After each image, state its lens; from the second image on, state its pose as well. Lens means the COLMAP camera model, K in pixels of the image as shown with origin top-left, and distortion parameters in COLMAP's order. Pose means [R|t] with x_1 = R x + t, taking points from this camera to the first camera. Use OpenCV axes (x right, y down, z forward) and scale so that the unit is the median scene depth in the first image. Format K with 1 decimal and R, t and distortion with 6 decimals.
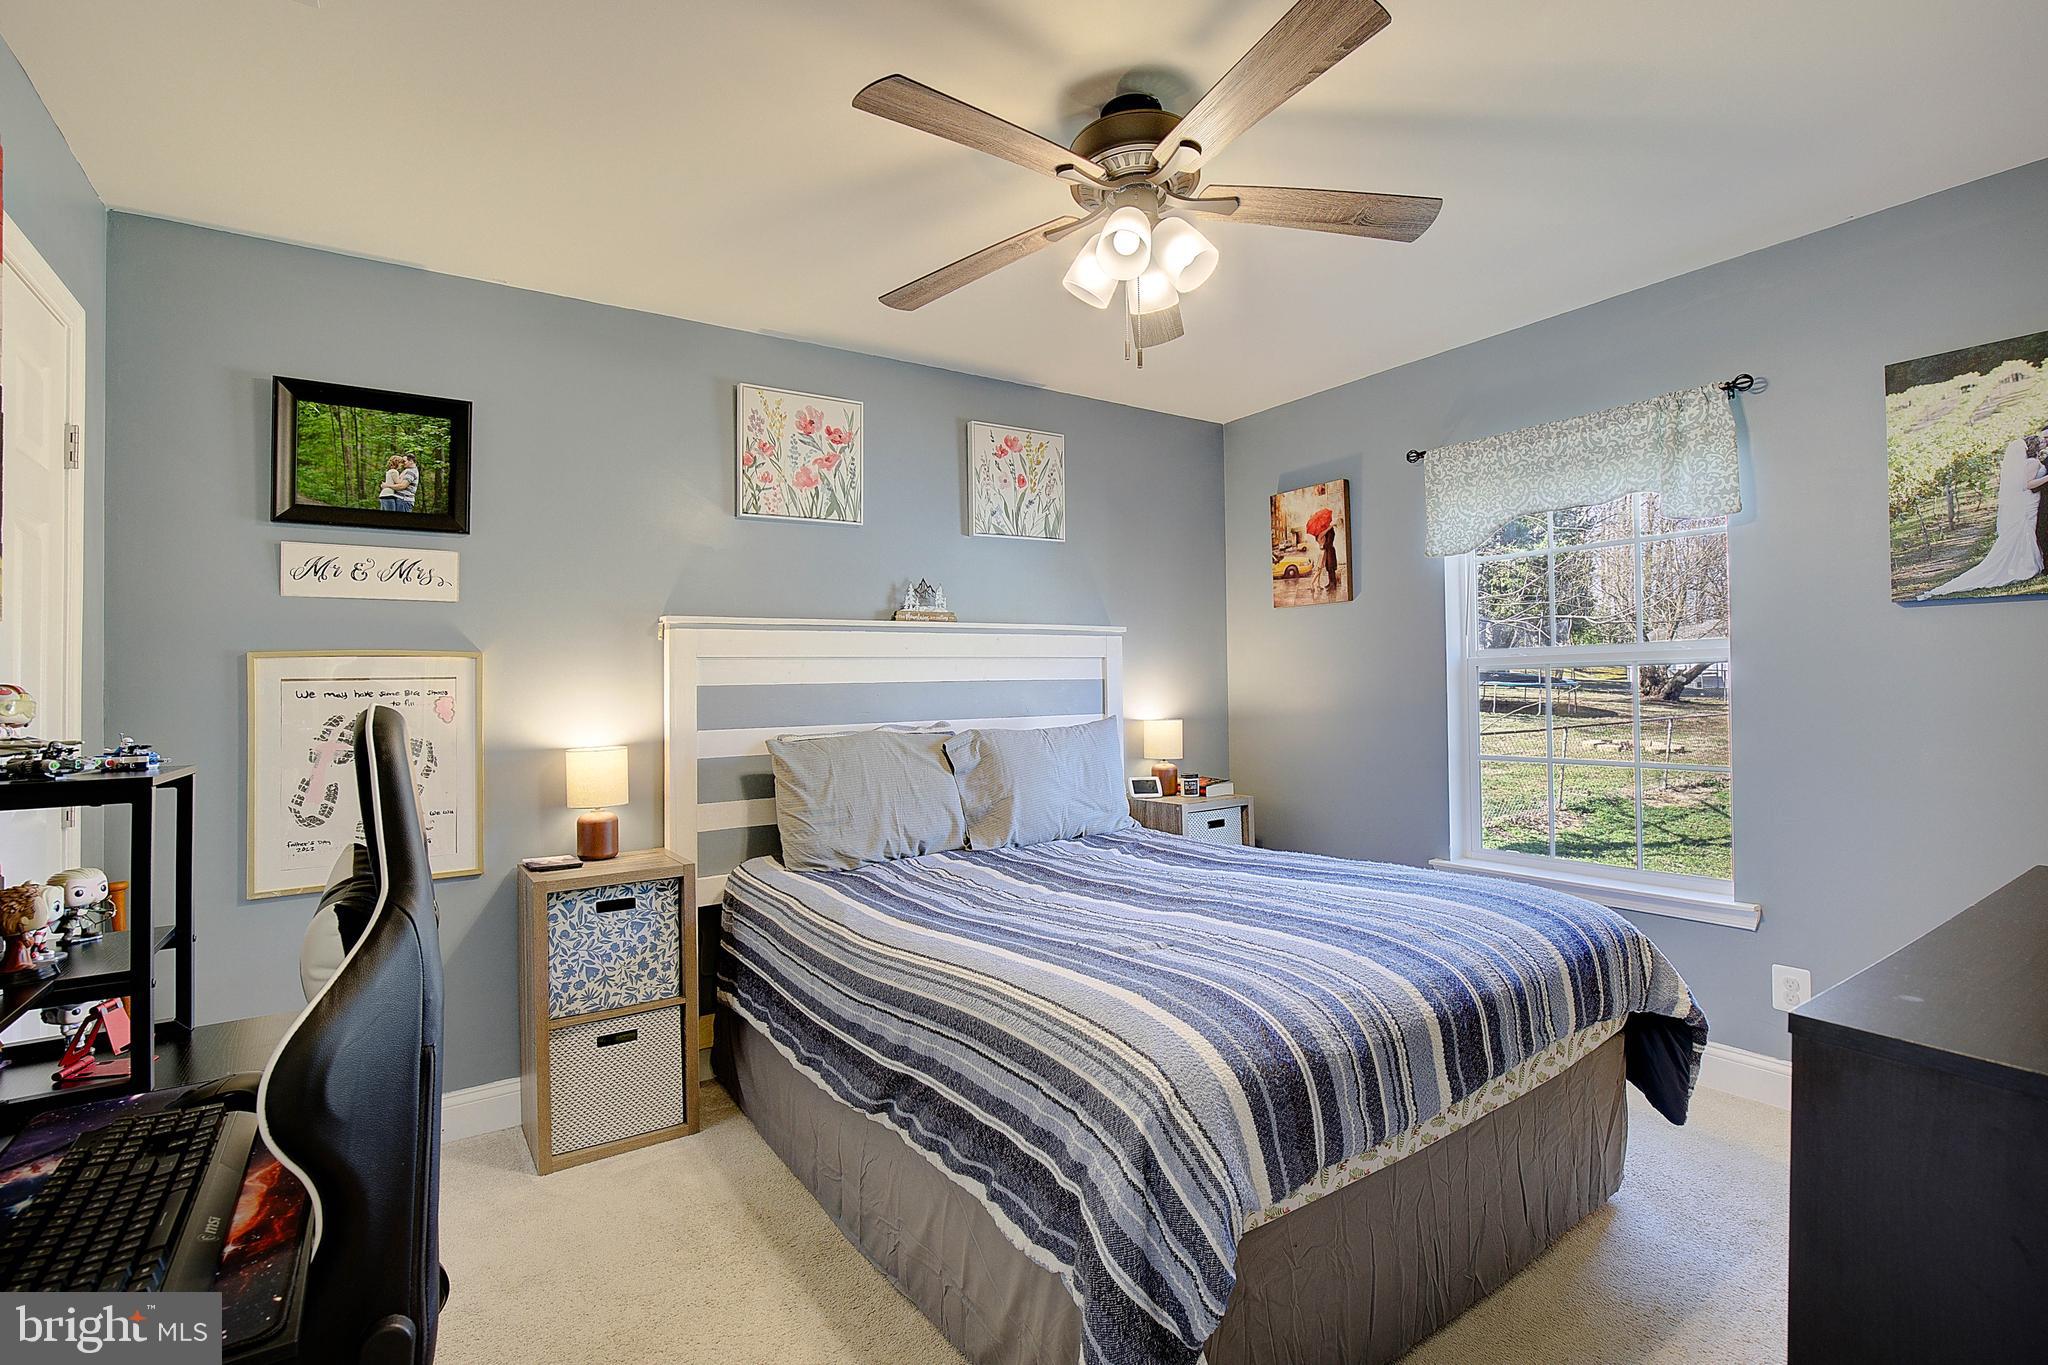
lens RADIAL K [[945.9, 0, 1044.1], [0, 945.9, 690.5], [0, 0, 1]] dist [-0.022128, 0.004568]
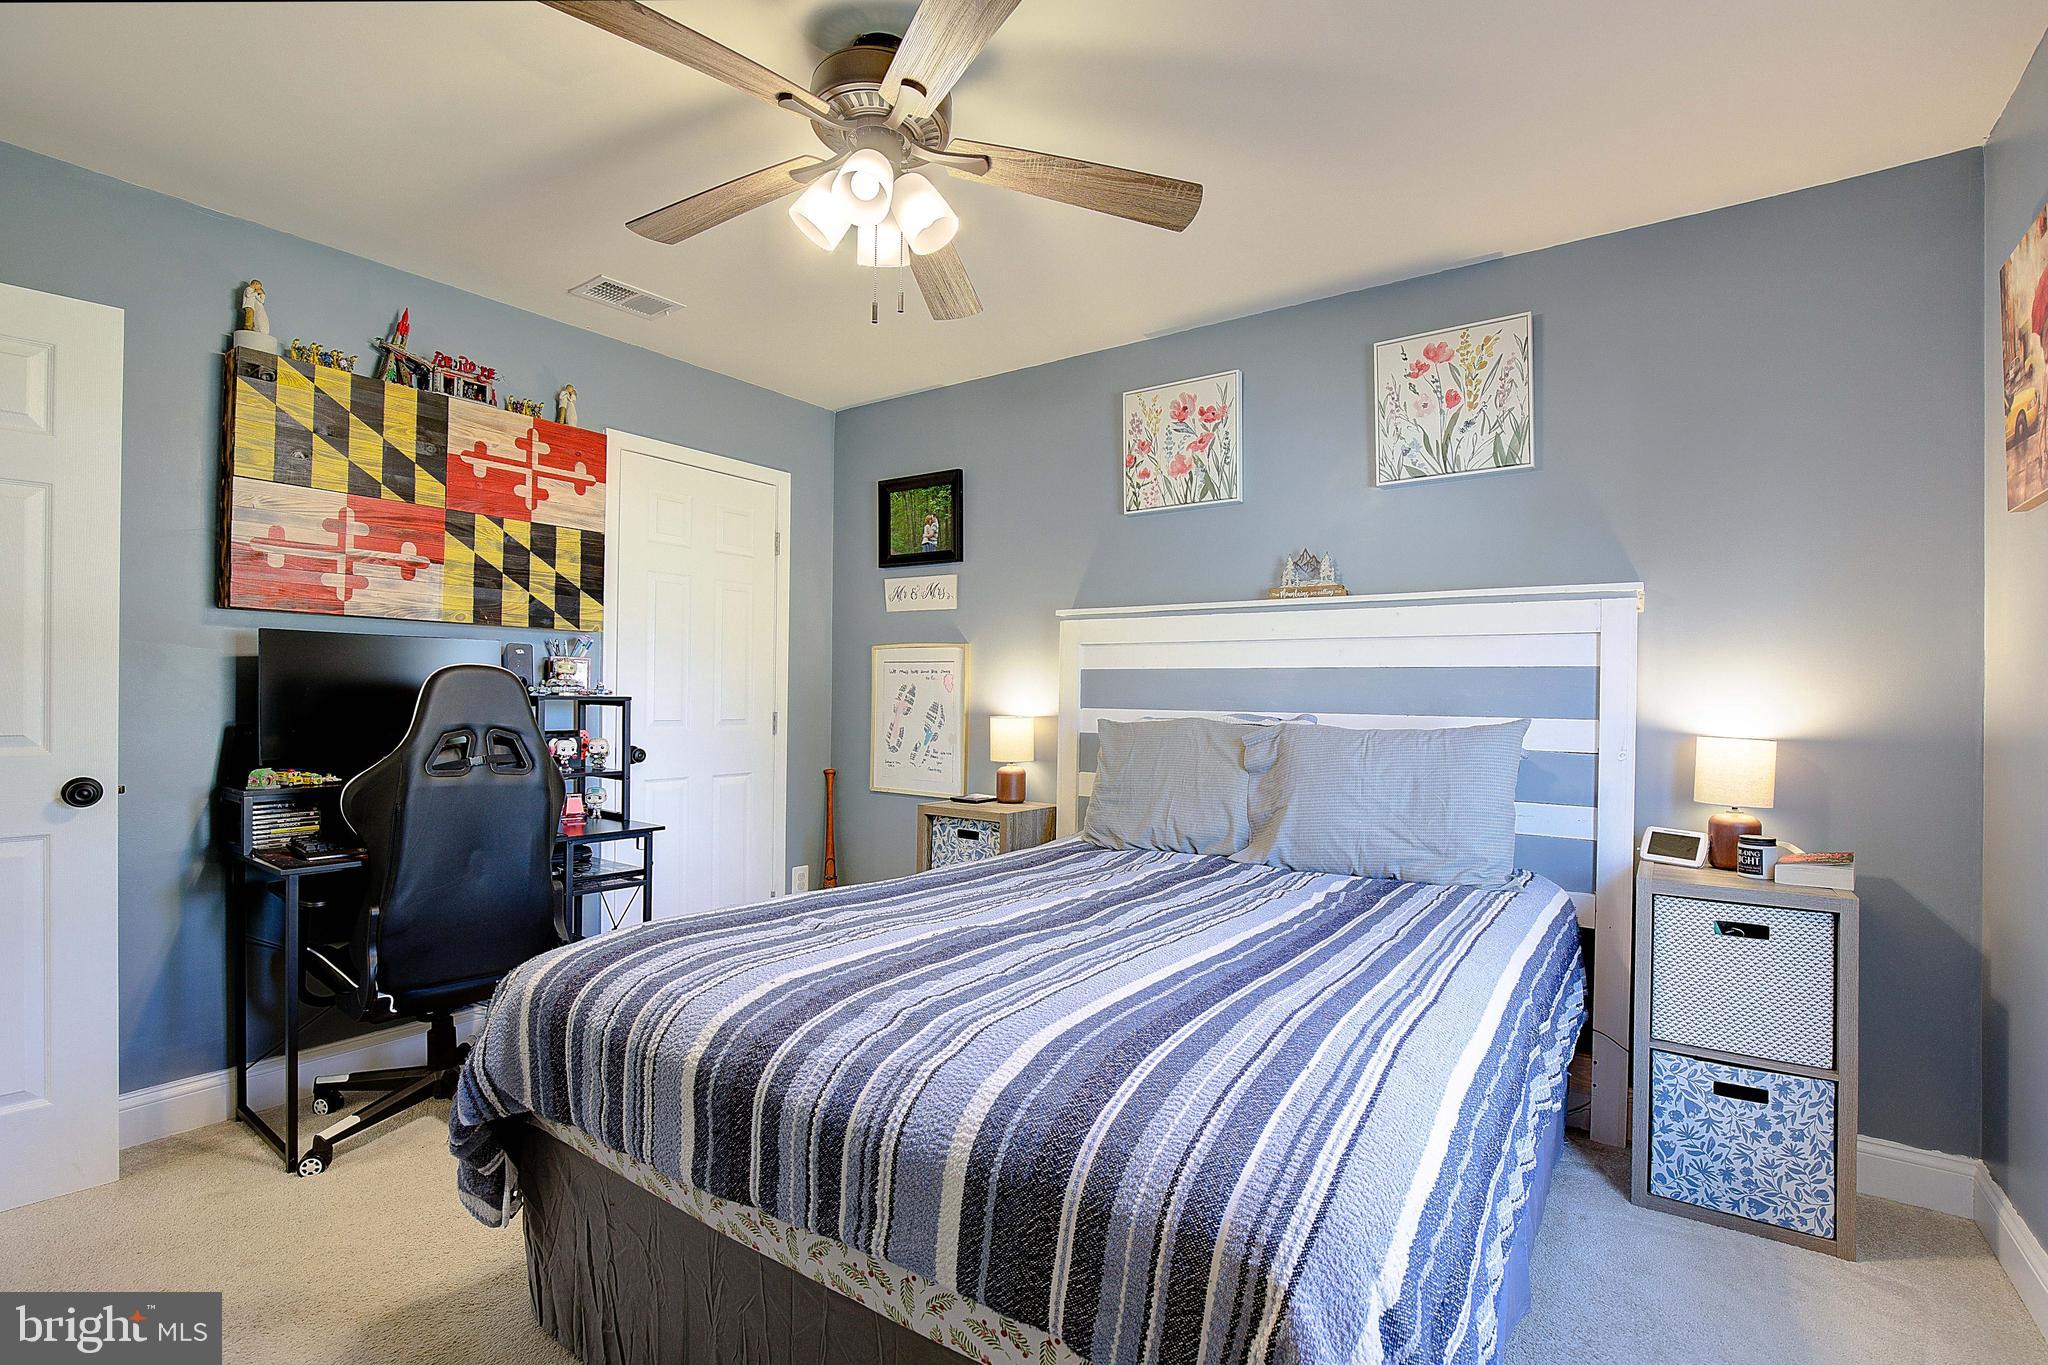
lens RADIAL K [[929.4, 0, 1034.6], [0, 929.4, 682.0], [0, 0, 1]] dist [-0.016972, 0.000186]
pose [[0.349413, 0.022053, -0.936709, 0.629792], [-0.014328, 0.999732, 0.018192, -0.008024], [0.936859, 0.007065, 0.349635, 0.503607]]
